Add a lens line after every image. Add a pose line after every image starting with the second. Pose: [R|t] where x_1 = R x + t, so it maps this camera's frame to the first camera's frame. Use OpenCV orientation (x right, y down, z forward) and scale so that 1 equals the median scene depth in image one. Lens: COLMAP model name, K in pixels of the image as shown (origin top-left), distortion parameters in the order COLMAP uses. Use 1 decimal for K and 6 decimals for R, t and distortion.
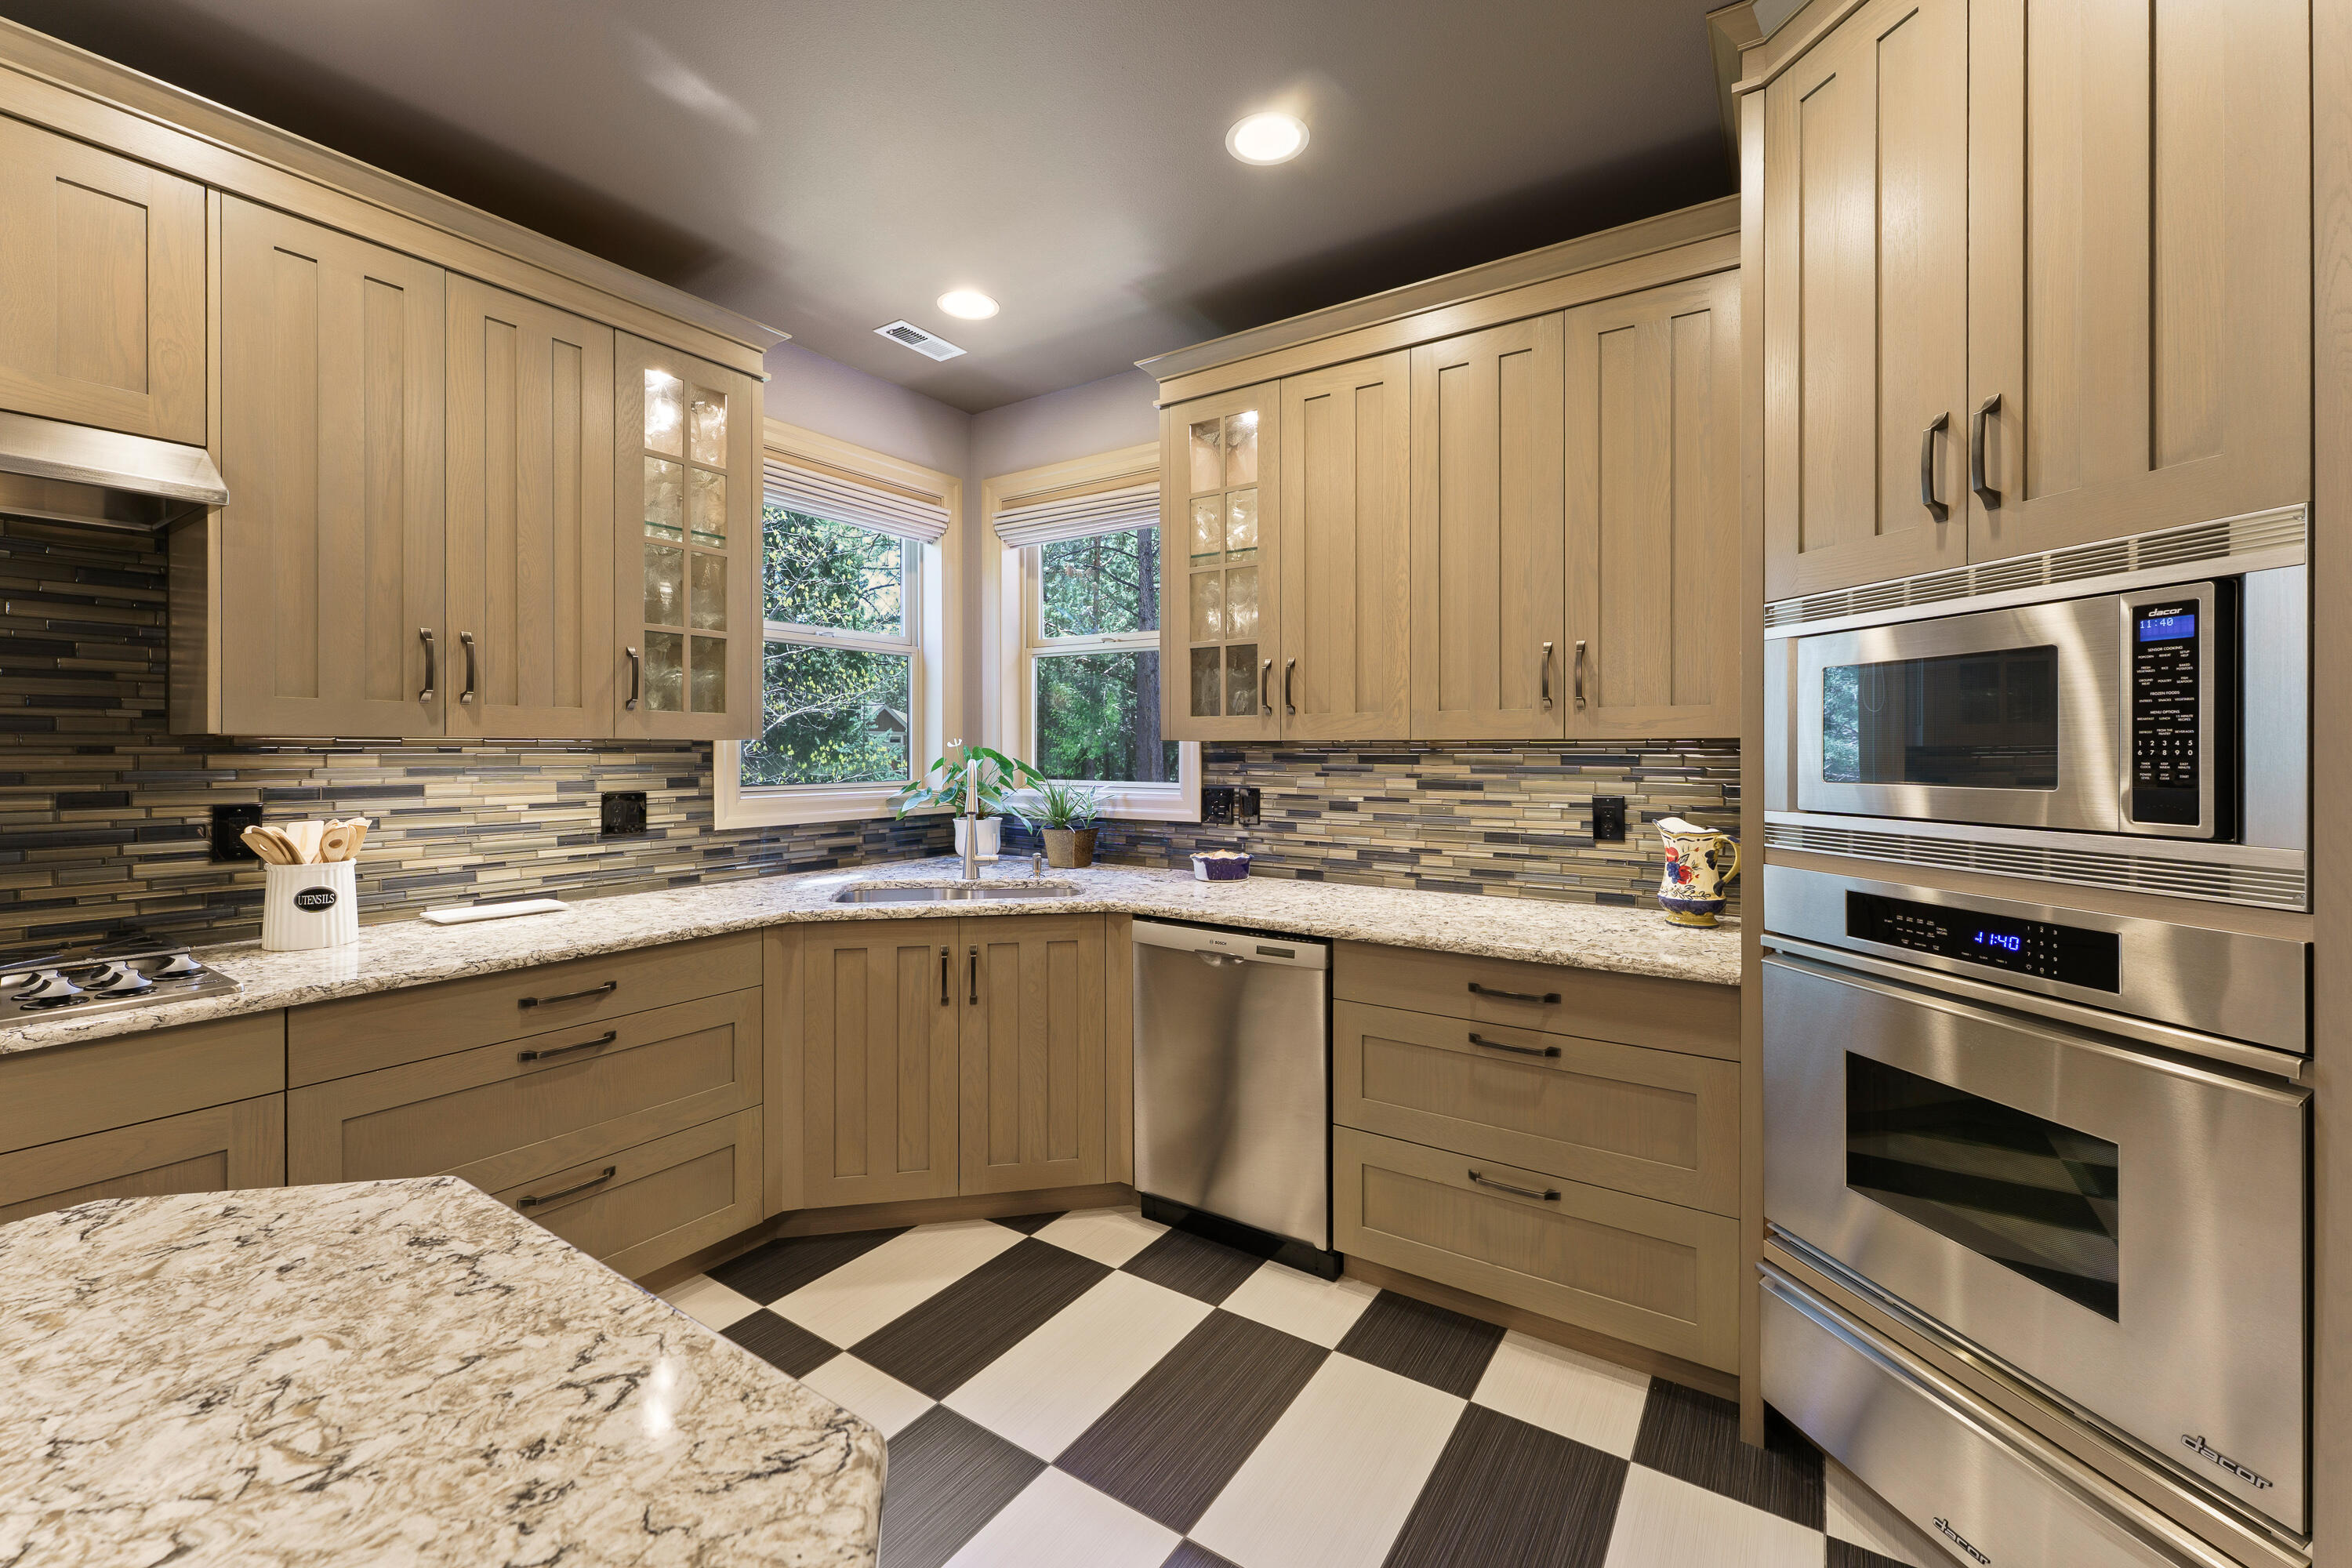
lens RADIAL K [[934.7, 0, 1133.1], [0, 934.7, 754.1], [0, 0, 1]] dist [0.002069, -0.000196]
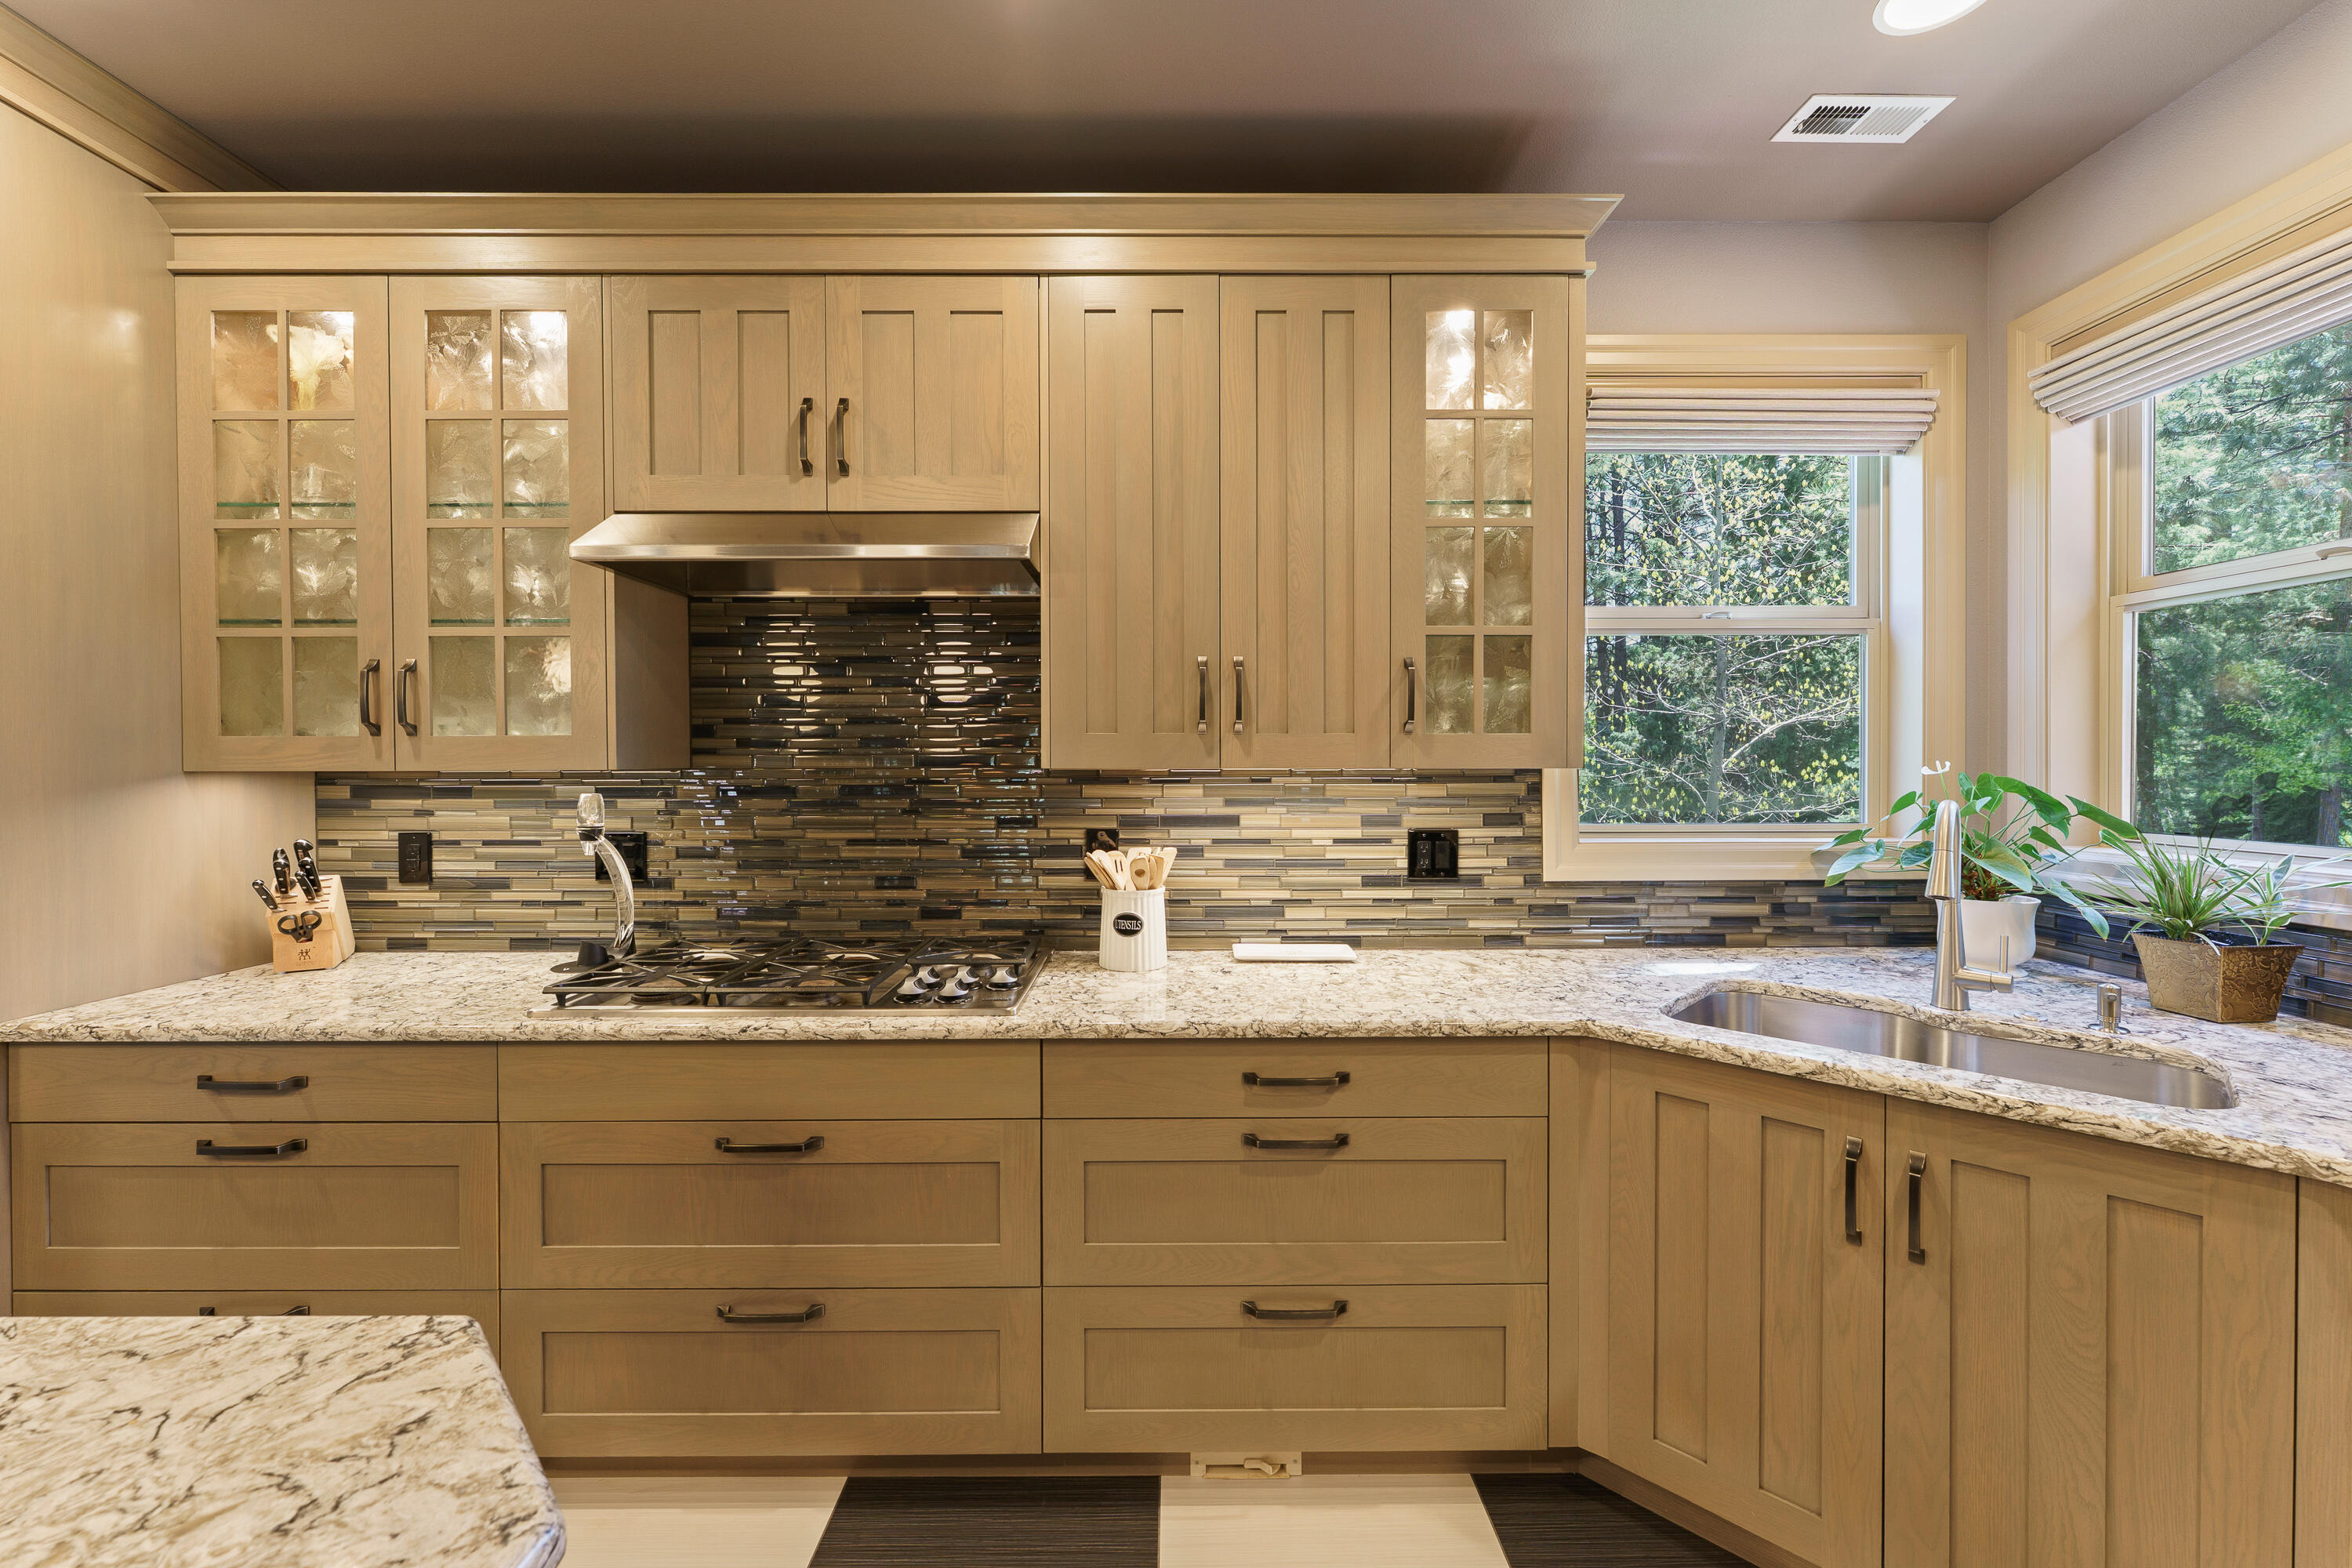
lens RADIAL K [[934.7, 0, 1210.5], [0, 934.7, 771.1], [0, 0, 1]] dist [0.002069, -0.000196]
pose [[0.600925, 0.005064, -0.799289, 0.014210], [-0.000891, 0.999984, 0.005666, -0.017783], [0.799305, -0.002693, 0.600920, 0.349131]]
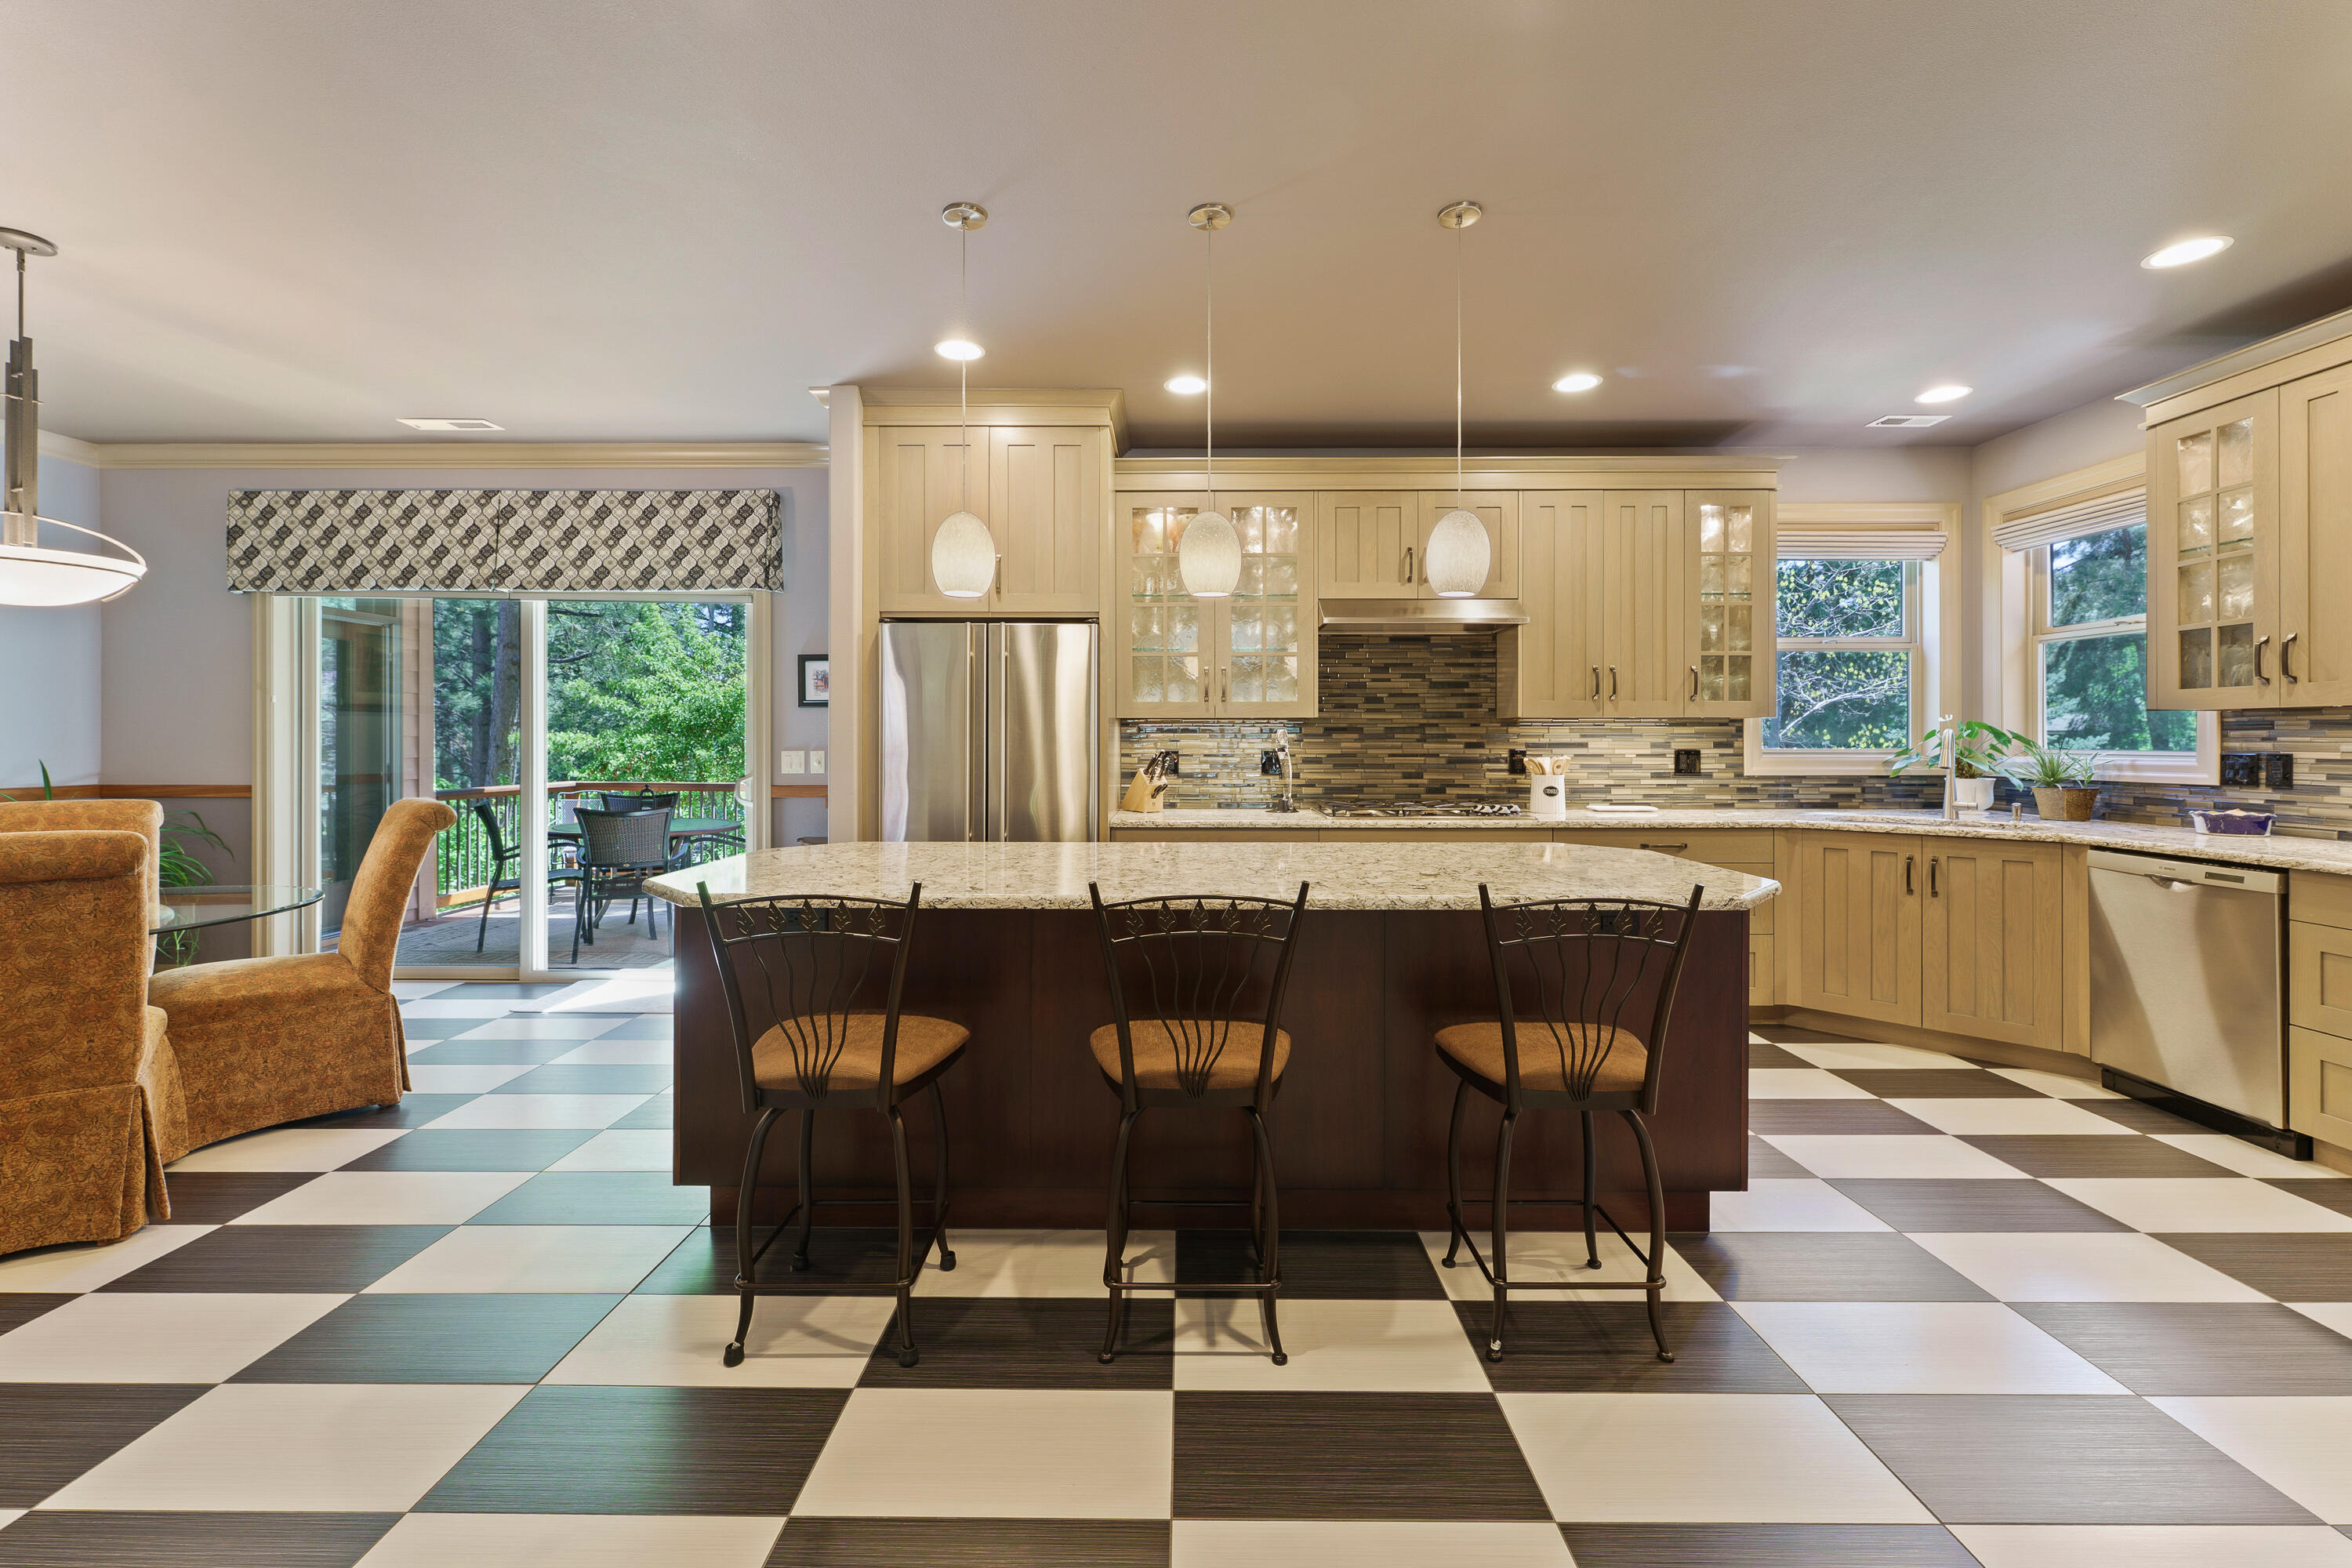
lens RADIAL K [[934.7, 0, 1184.0], [0, 934.7, 741.8], [0, 0, 1]] dist [0.002069, -0.000196]
pose [[0.568104, -0.000370, -0.822957, 0.355900], [-0.003898, 0.999987, -0.003140, 0.037824], [0.822948, 0.004992, 0.568095, -0.763161]]
